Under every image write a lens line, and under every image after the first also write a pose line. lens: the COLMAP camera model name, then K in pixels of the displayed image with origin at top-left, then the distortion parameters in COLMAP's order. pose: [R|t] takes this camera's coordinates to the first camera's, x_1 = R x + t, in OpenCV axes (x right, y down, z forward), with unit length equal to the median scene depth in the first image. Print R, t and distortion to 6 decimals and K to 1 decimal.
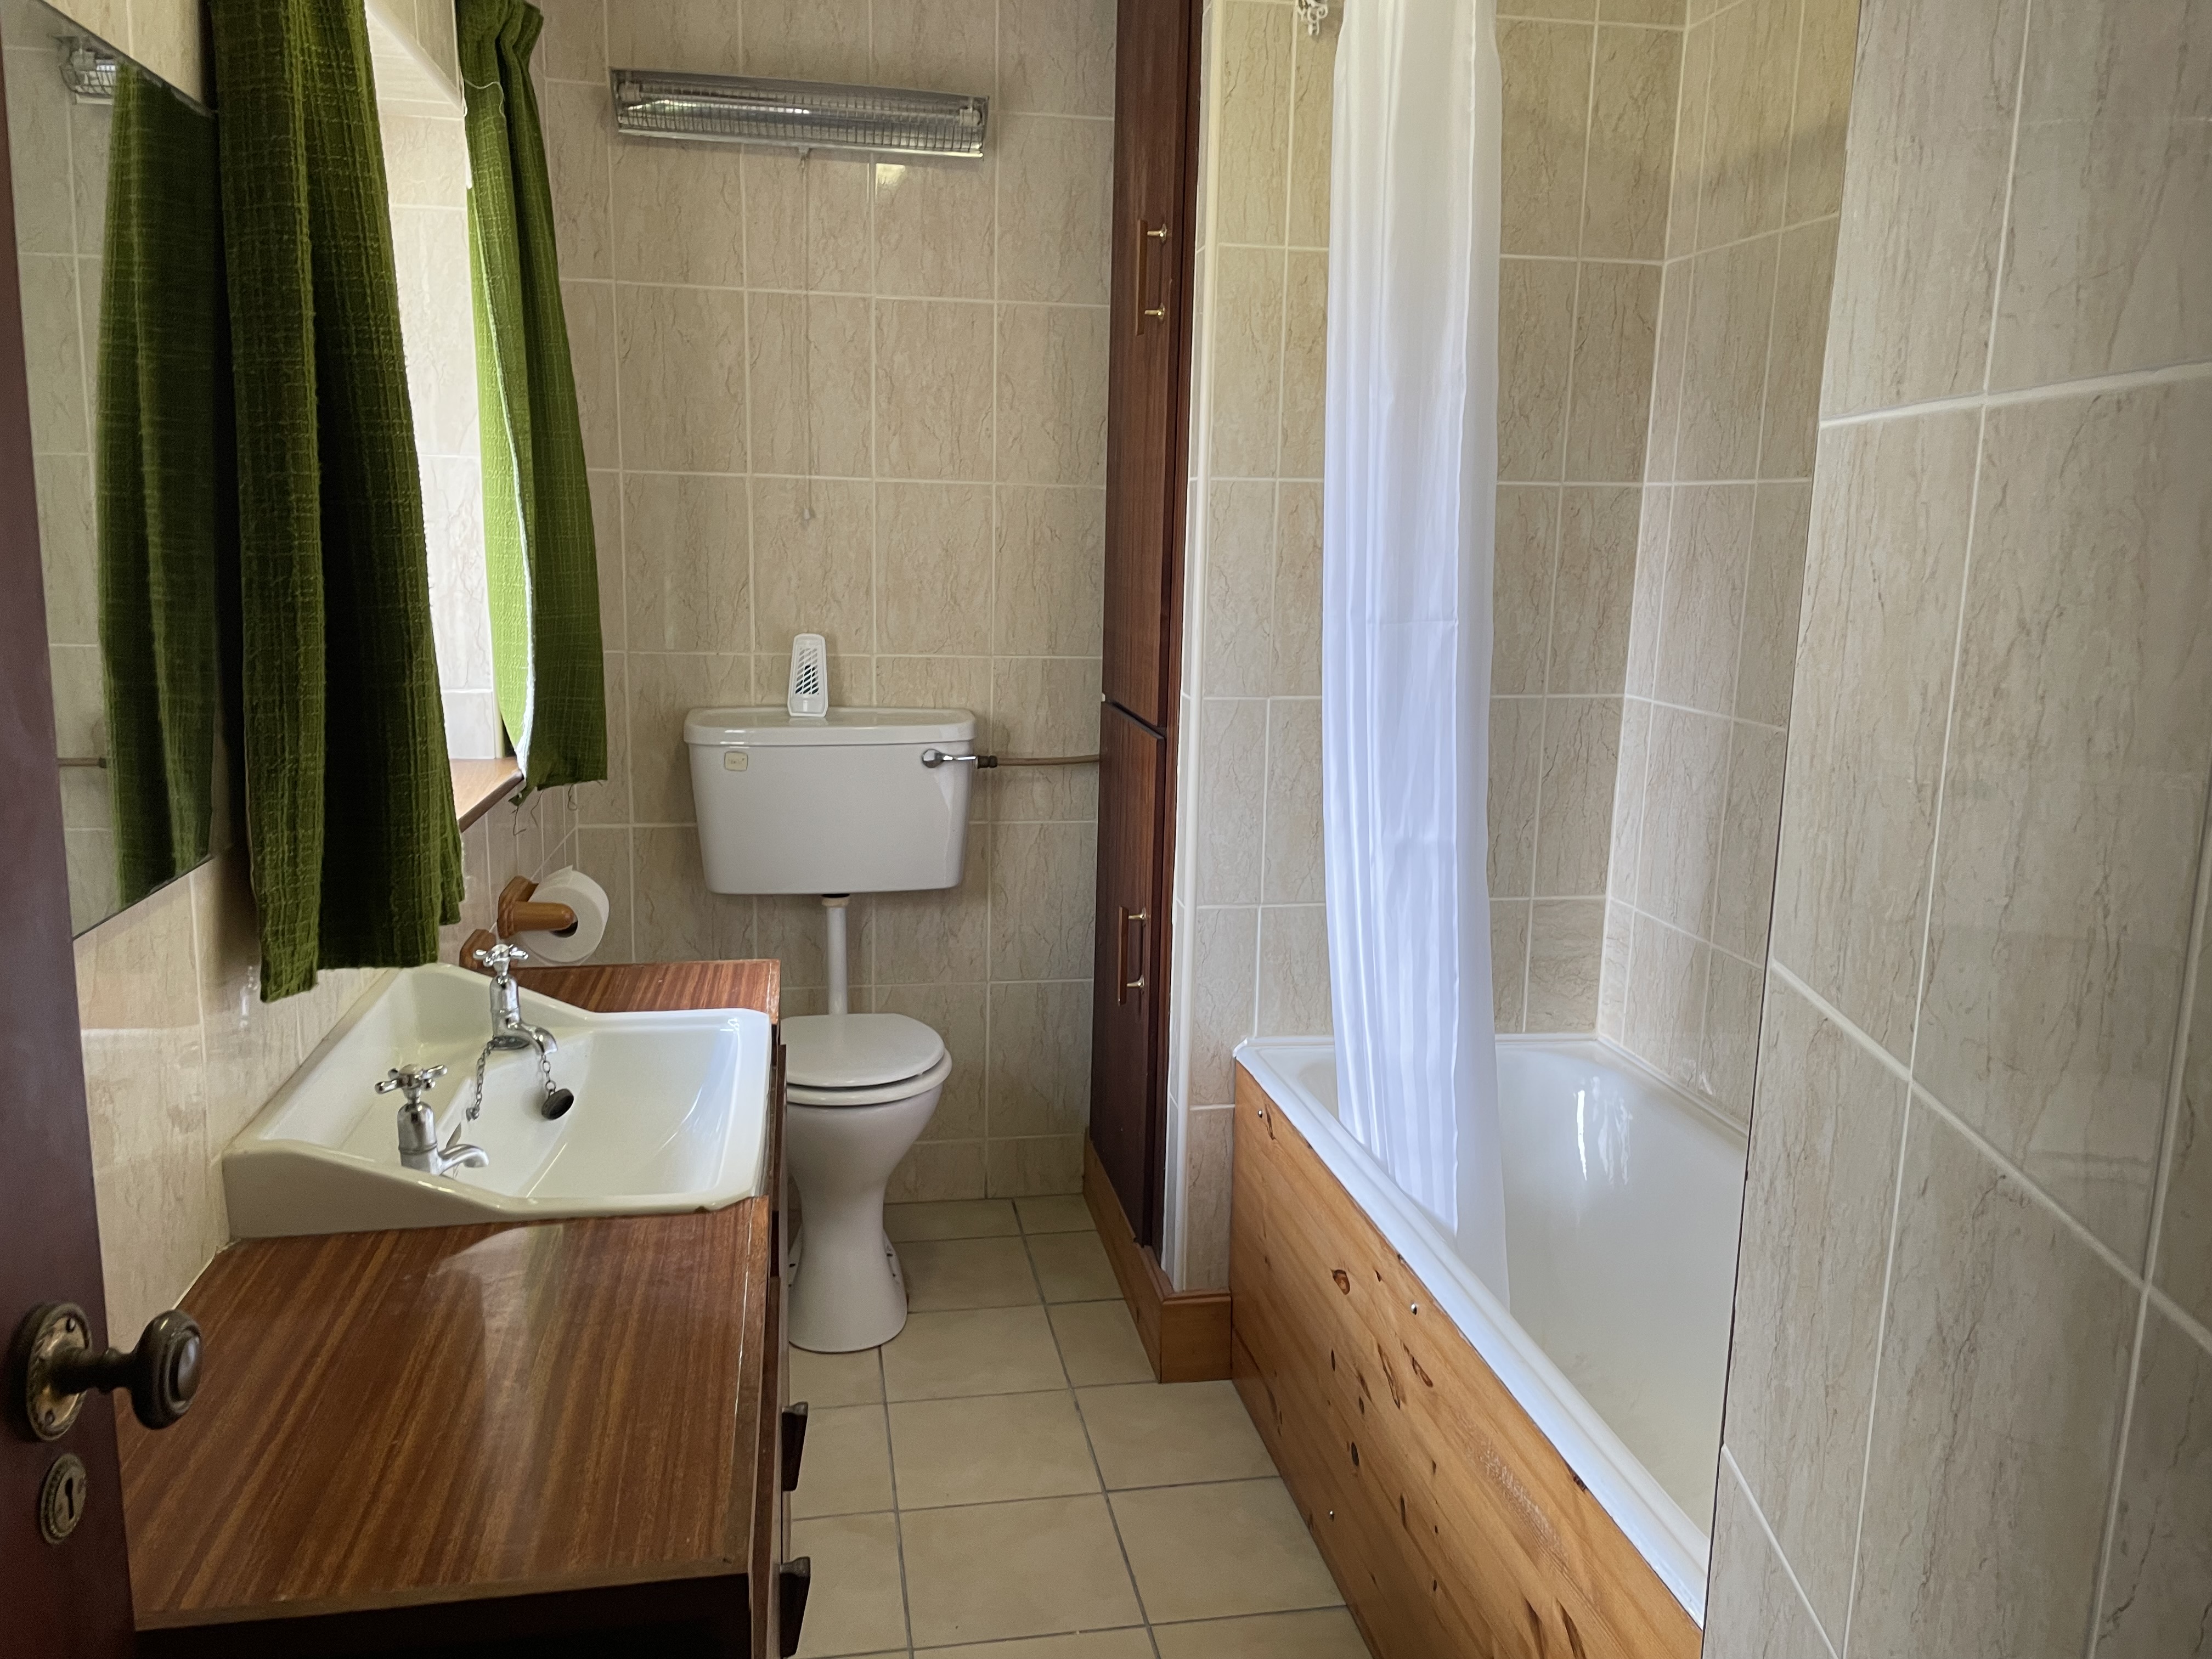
lens RADIAL K [[1682.8, 0, 1121.1], [0, 1682.8, 817.1], [0, 0, 1]] dist [0.067282, -0.088941]
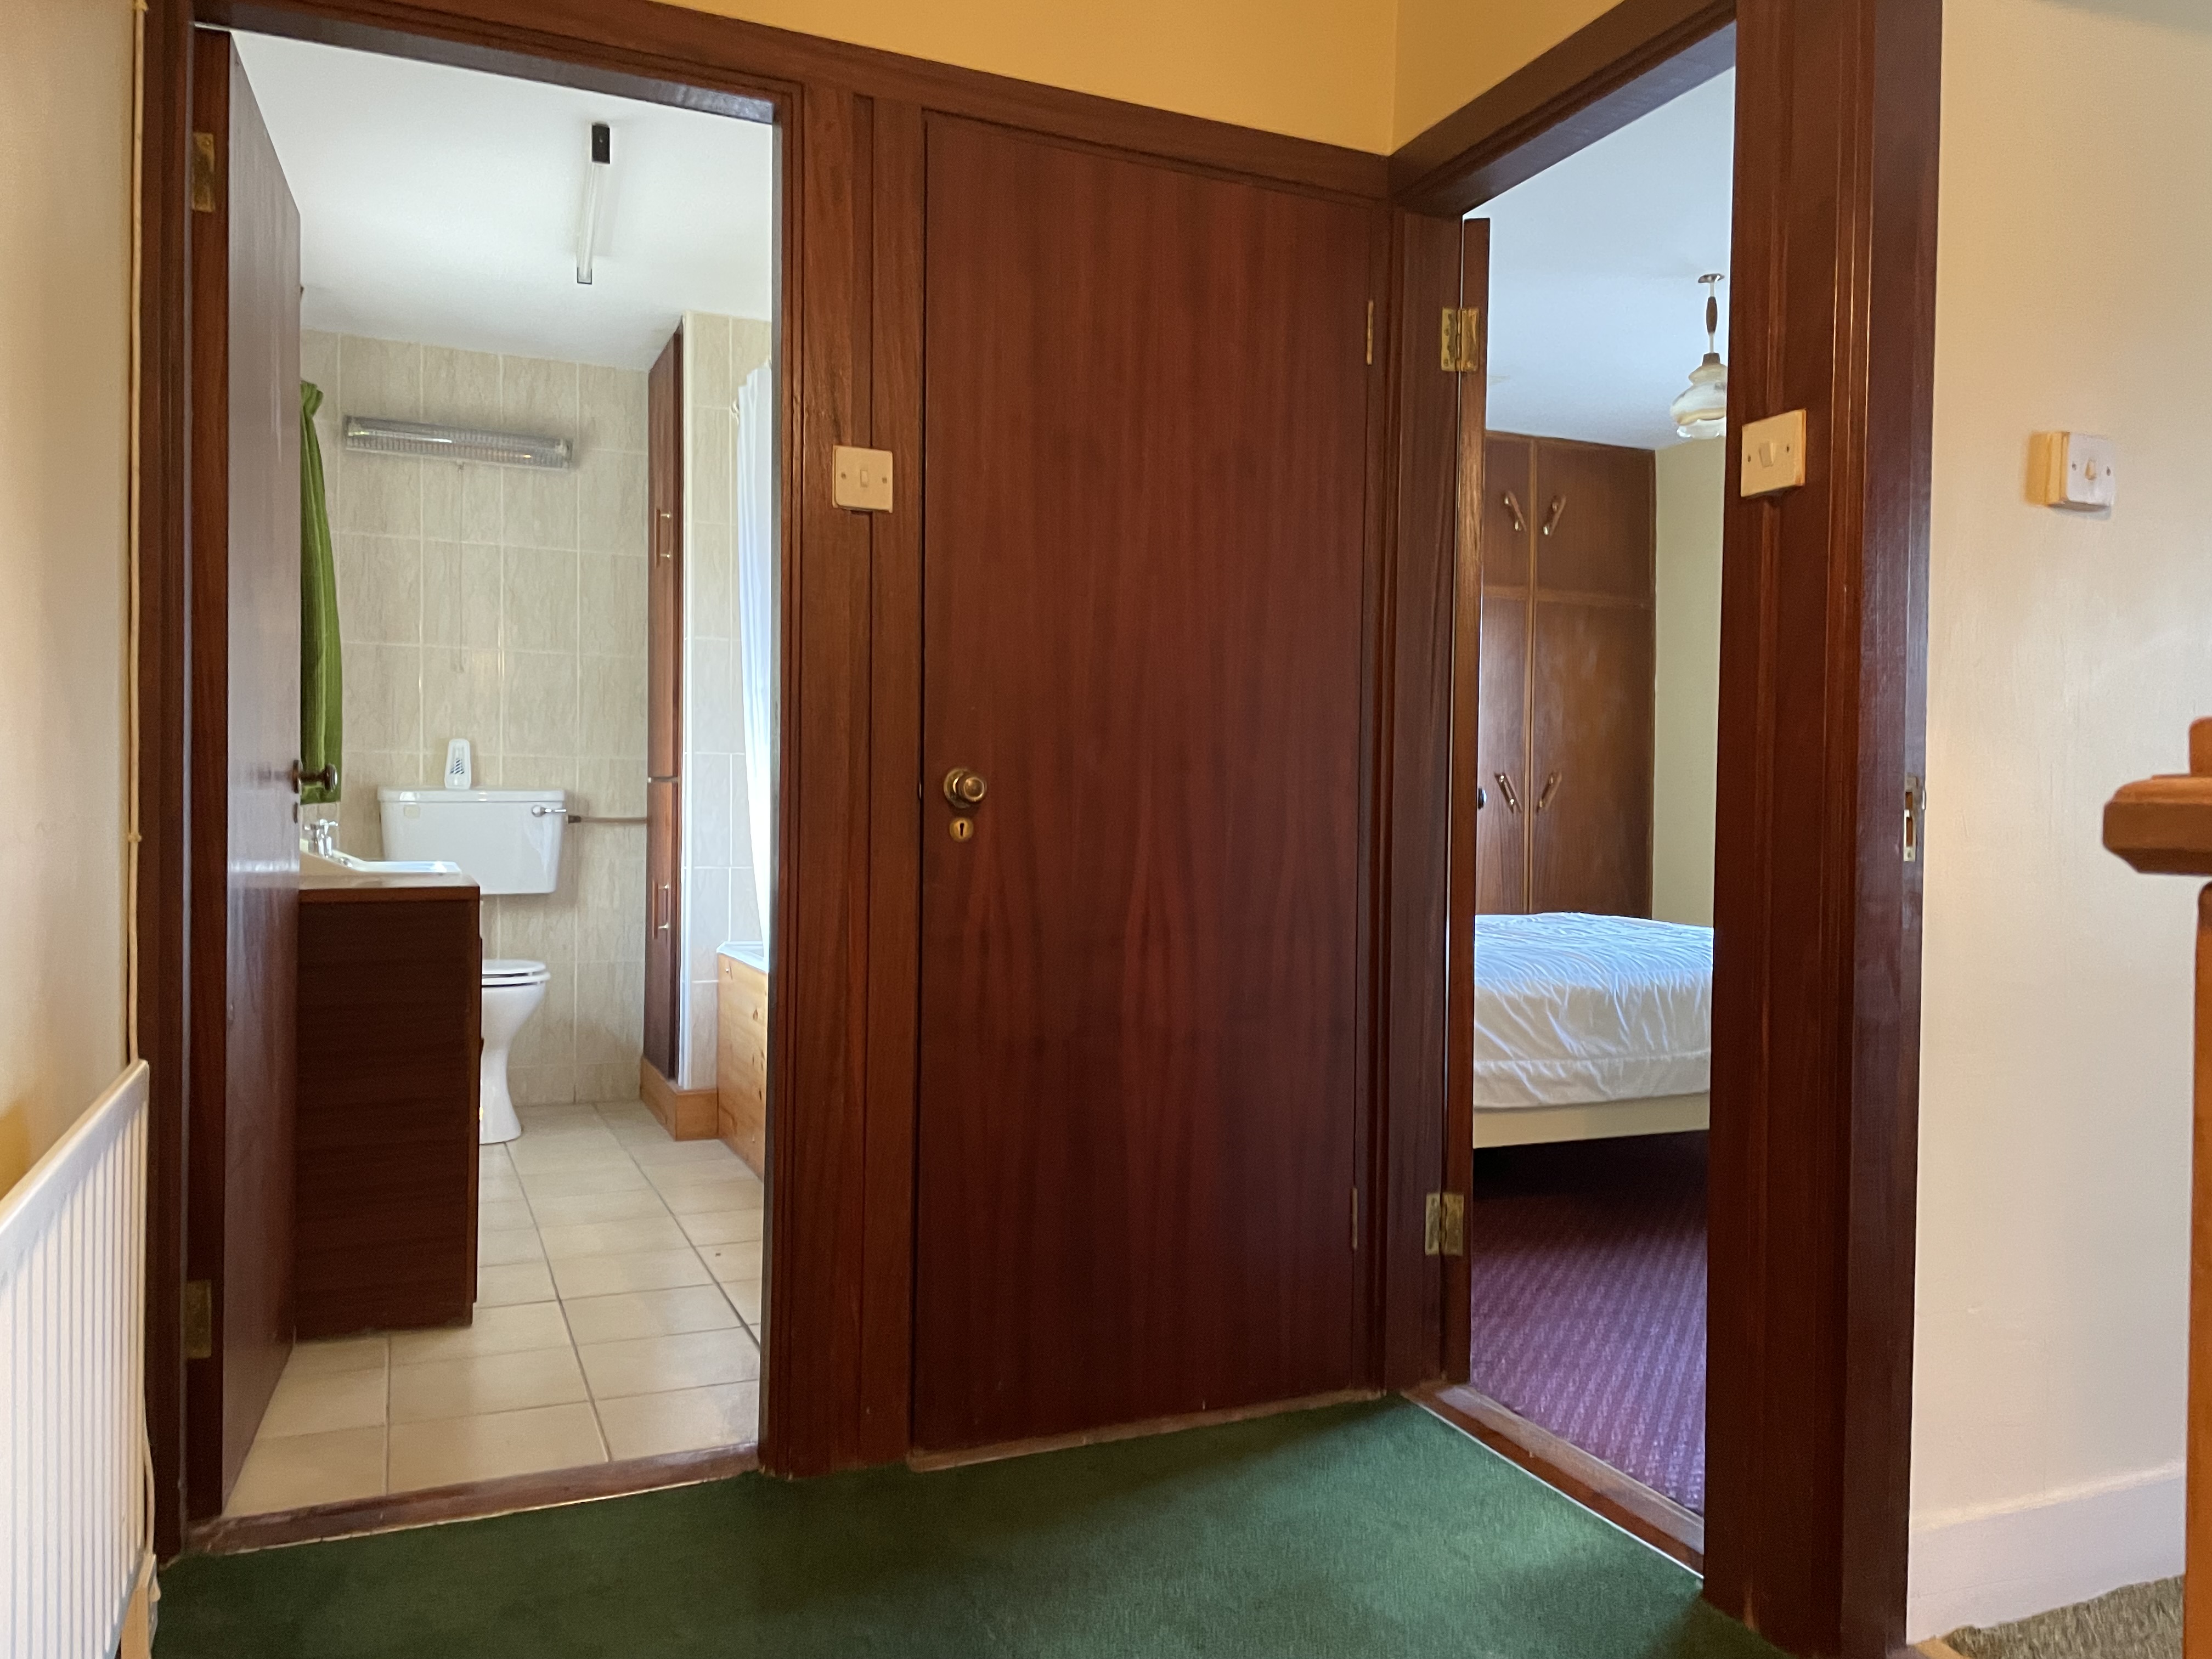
lens RADIAL K [[1682.8, 0, 1178.7], [0, 1682.8, 845.7], [0, 0, 1]] dist [0.067282, -0.088941]
pose [[0.967940, -0.014263, 0.250778, 0.086221], [0.050077, 0.989302, -0.137019, 0.281555], [-0.246140, 0.145184, 0.958299, -0.823269]]
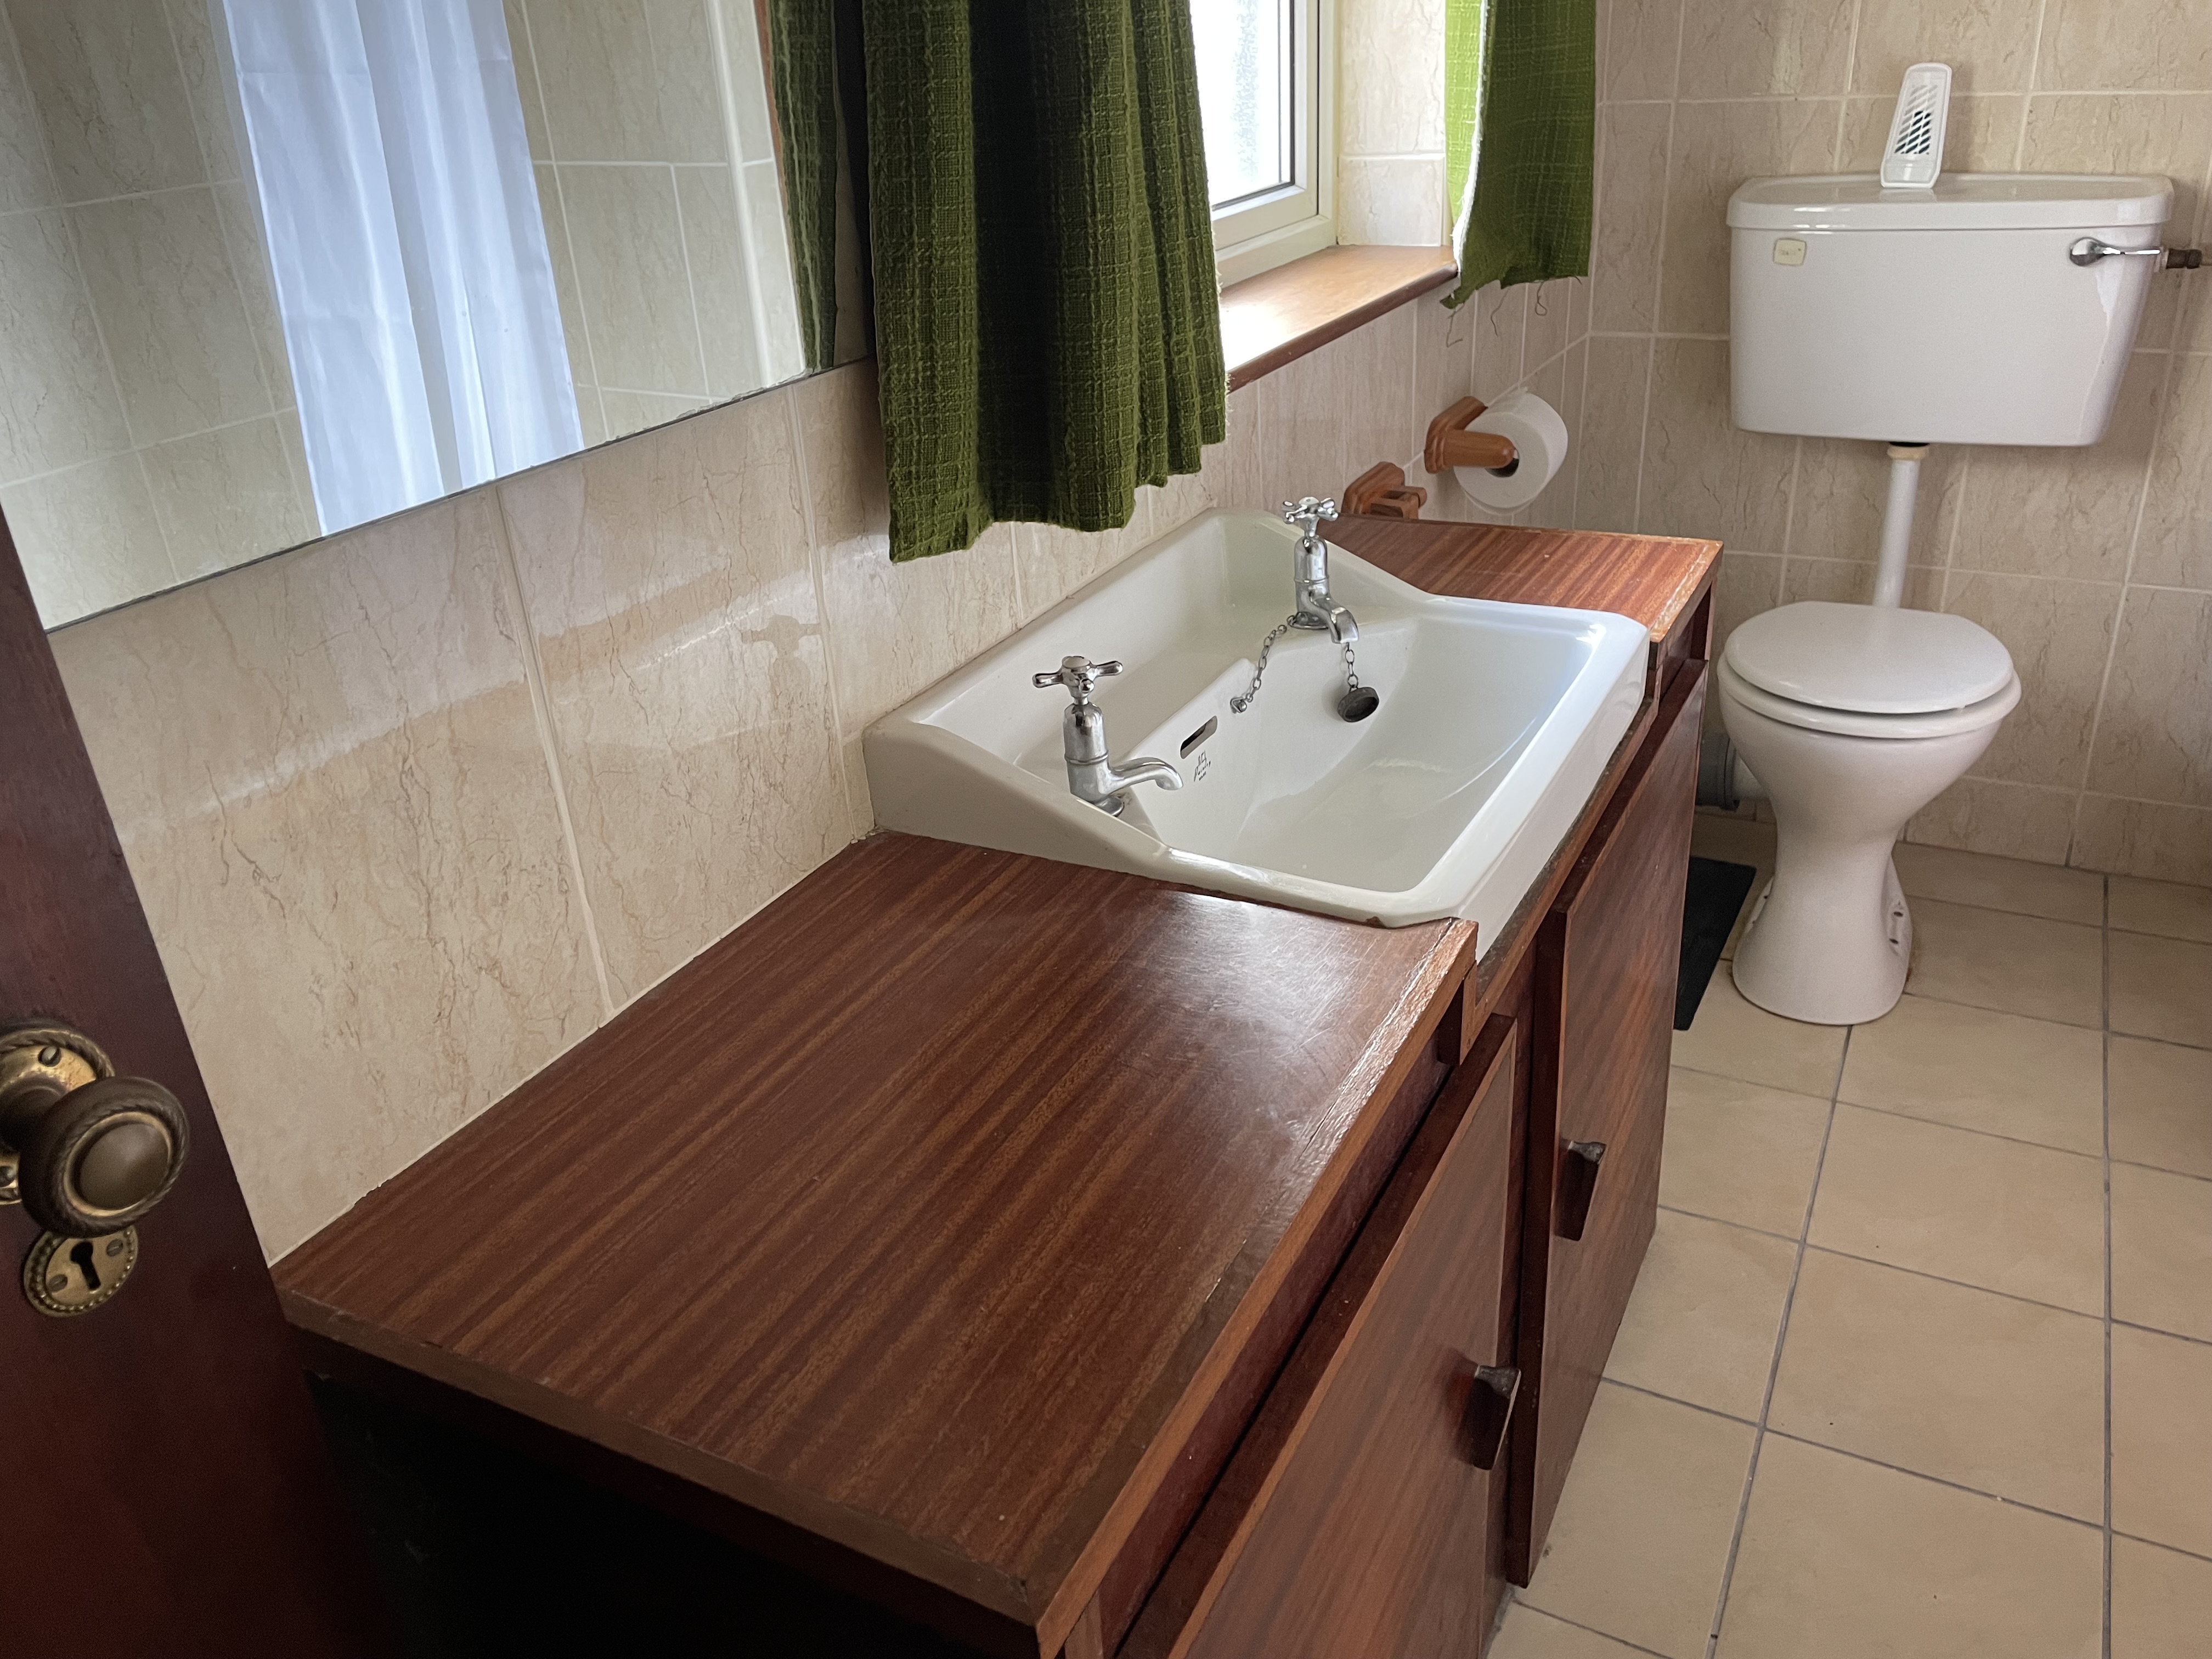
lens RADIAL K [[1682.8, 0, 1106.6], [0, 1682.8, 811.2], [0, 0, 1]] dist [0.067282, -0.088941]
pose [[0.780698, 0.210032, -0.588556, 0.034118], [-0.035129, 0.955087, 0.294235, -0.008091], [0.623921, -0.209033, 0.753013, 0.199933]]
